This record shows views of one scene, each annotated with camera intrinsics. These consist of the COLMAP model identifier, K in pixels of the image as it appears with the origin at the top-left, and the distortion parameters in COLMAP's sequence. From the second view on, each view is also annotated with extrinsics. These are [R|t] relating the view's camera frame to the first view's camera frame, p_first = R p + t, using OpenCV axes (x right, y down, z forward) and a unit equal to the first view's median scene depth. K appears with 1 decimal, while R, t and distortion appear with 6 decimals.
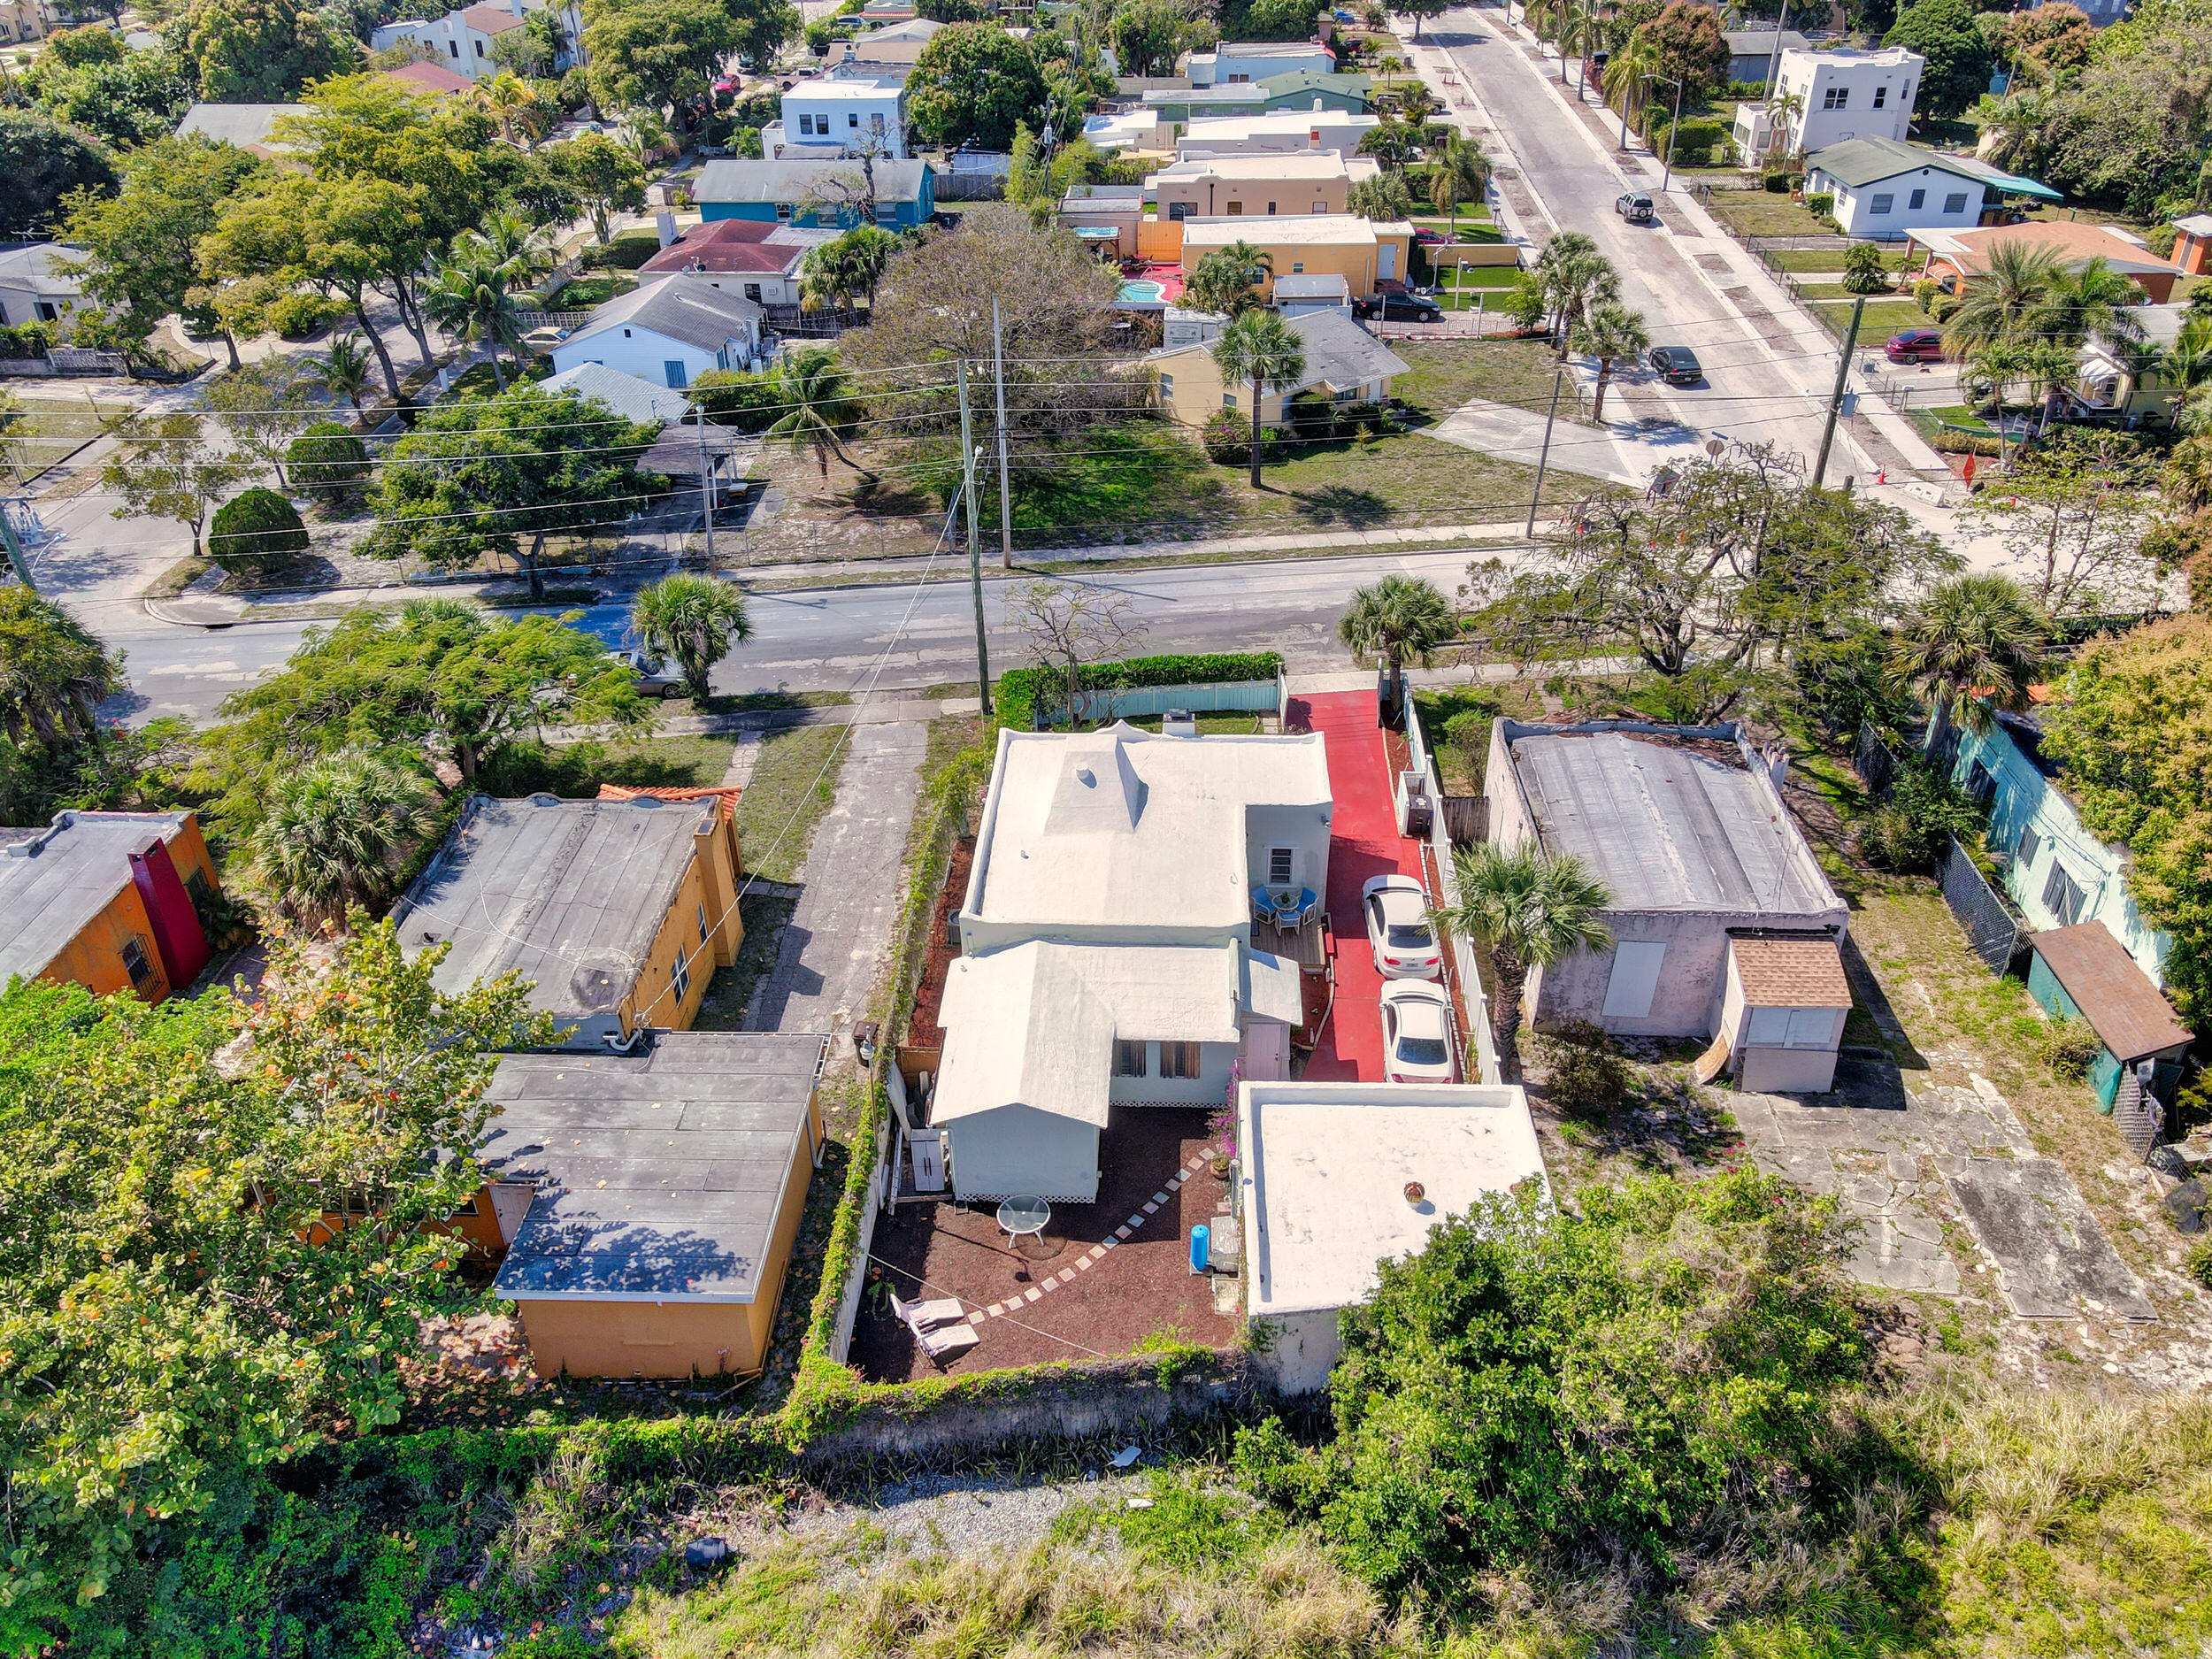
lens RADIAL K [[1661.3, 0, 1103.9], [0, 1661.3, 834.8], [0, 0, 1]] dist [0.009583, 0.037219]
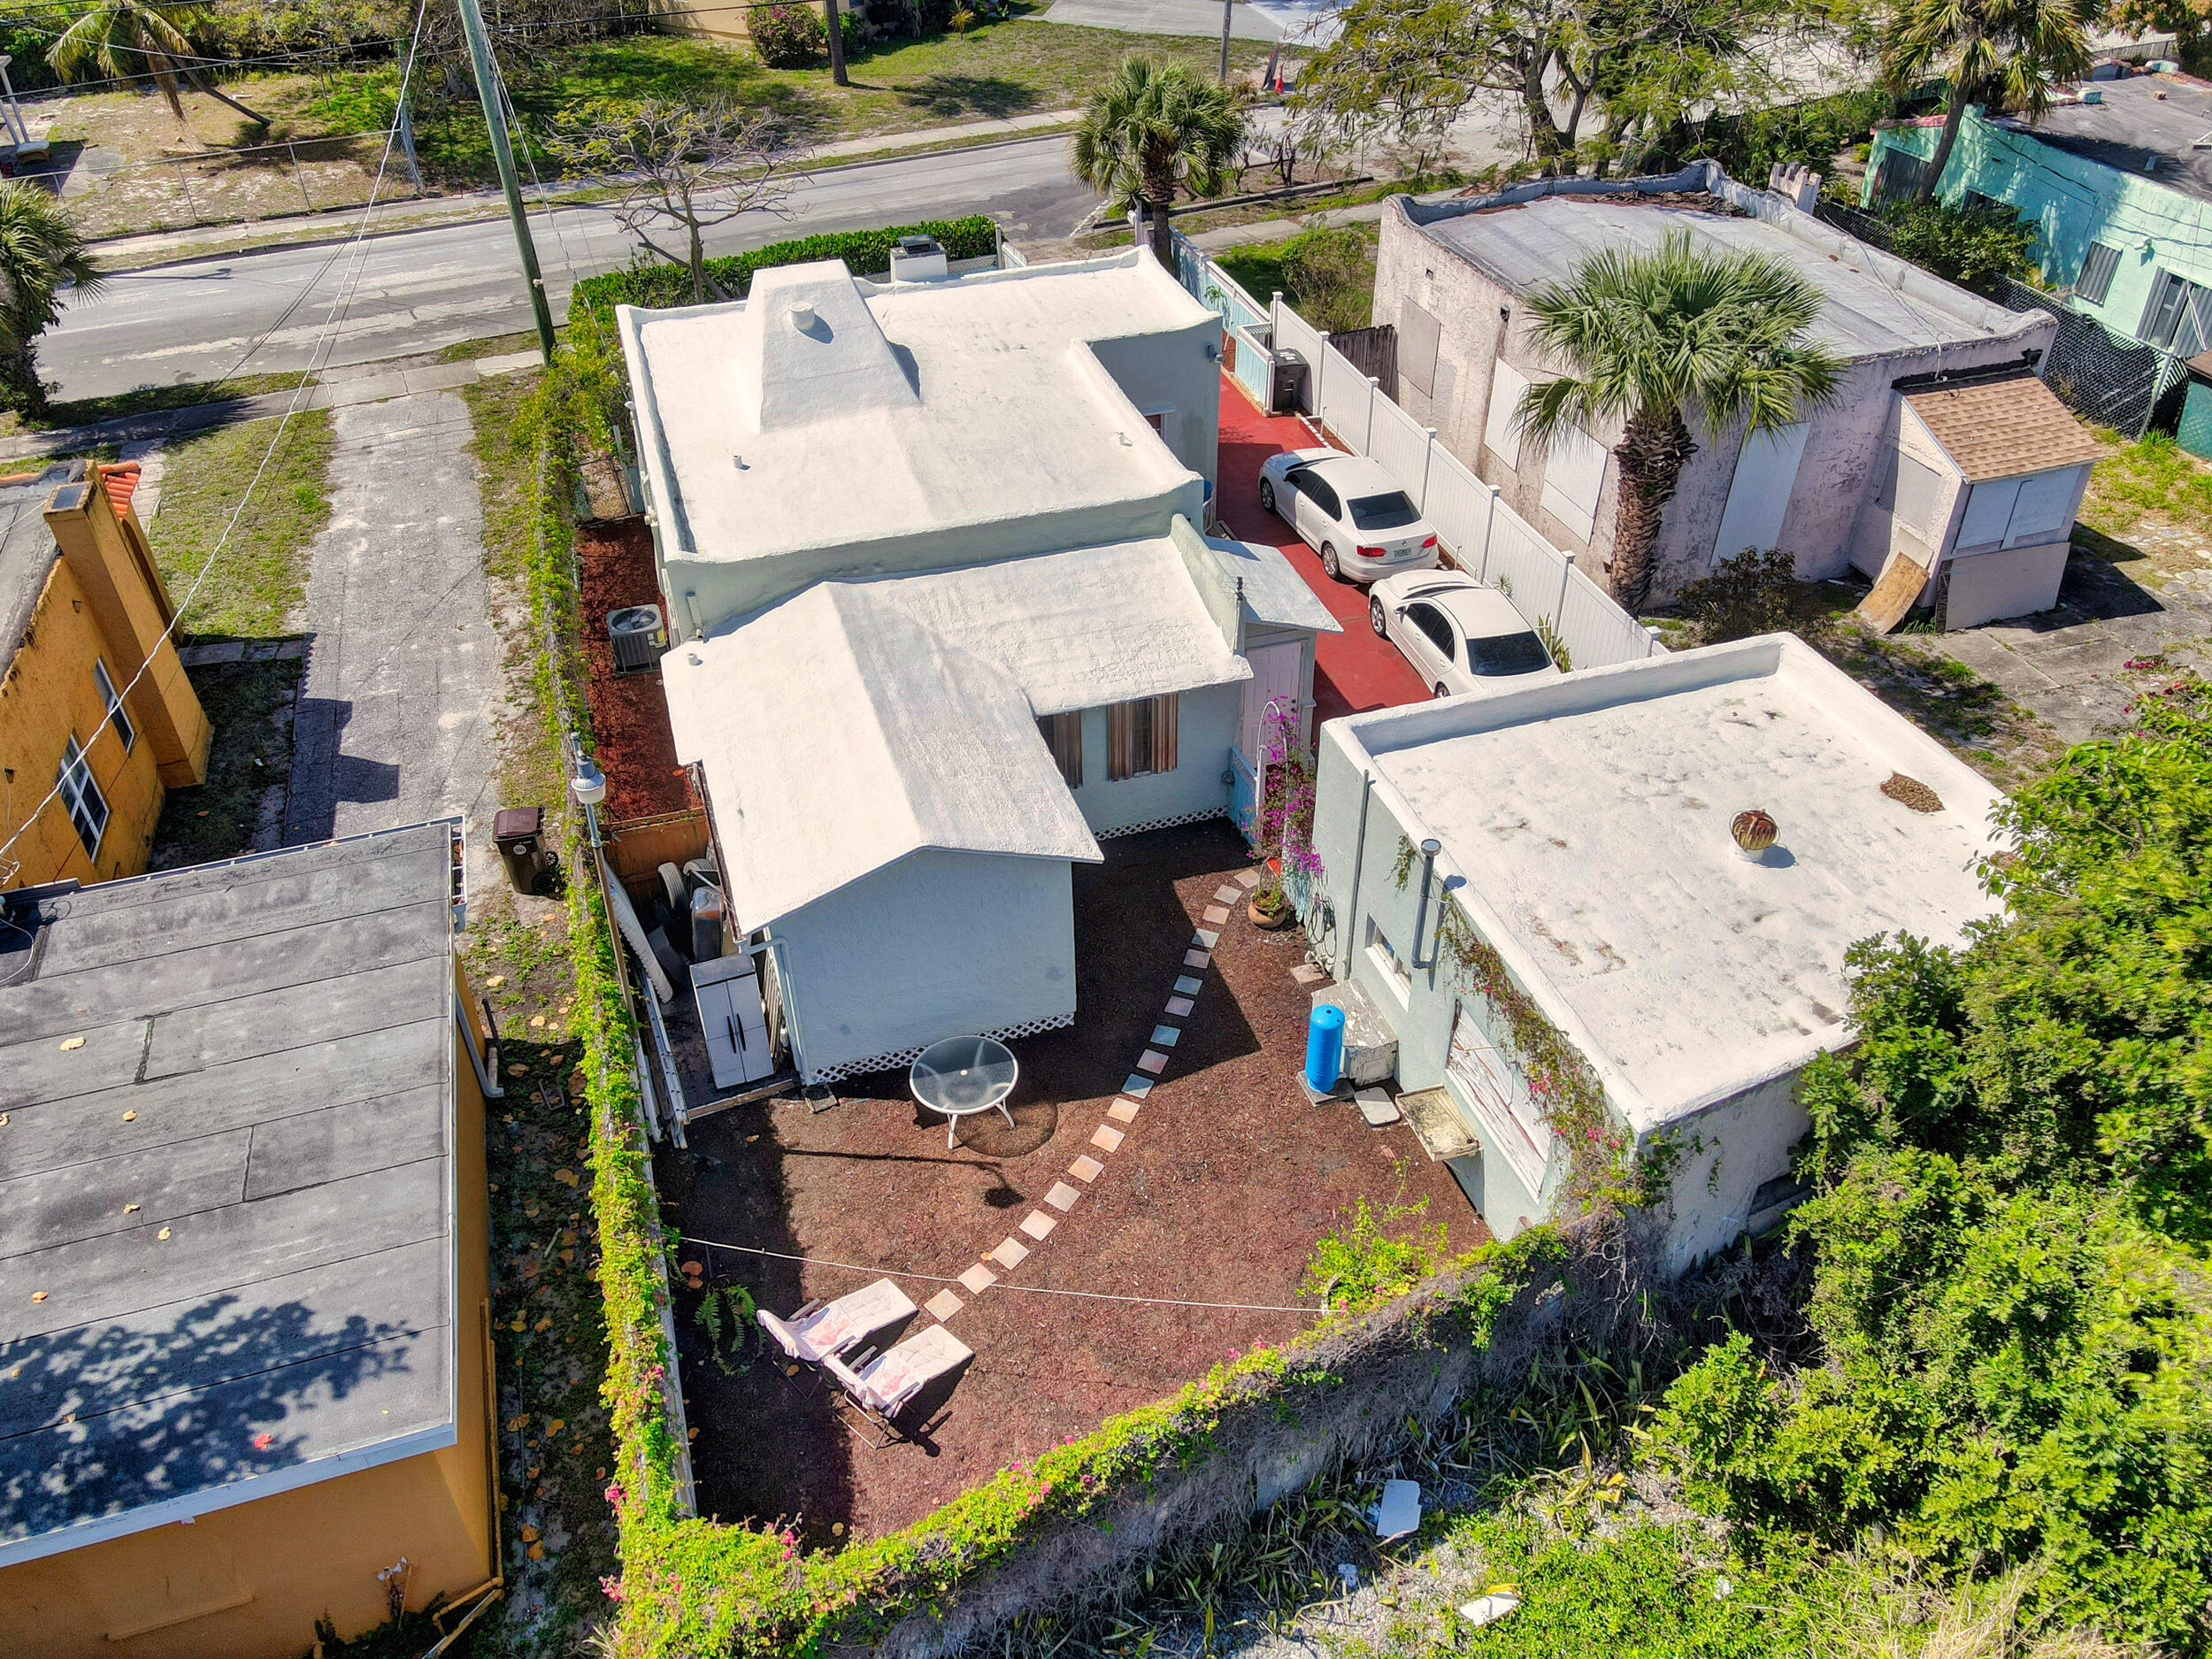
lens RADIAL K [[1661.3, 0, 1113.1], [0, 1661.3, 828.4], [0, 0, 1]] dist [0.009583, 0.037219]
pose [[0.939412, -0.205274, 0.274533, -0.115550], [0.185501, 0.977900, 0.096437, 0.107104], [-0.288262, -0.039667, 0.956730, 0.473768]]
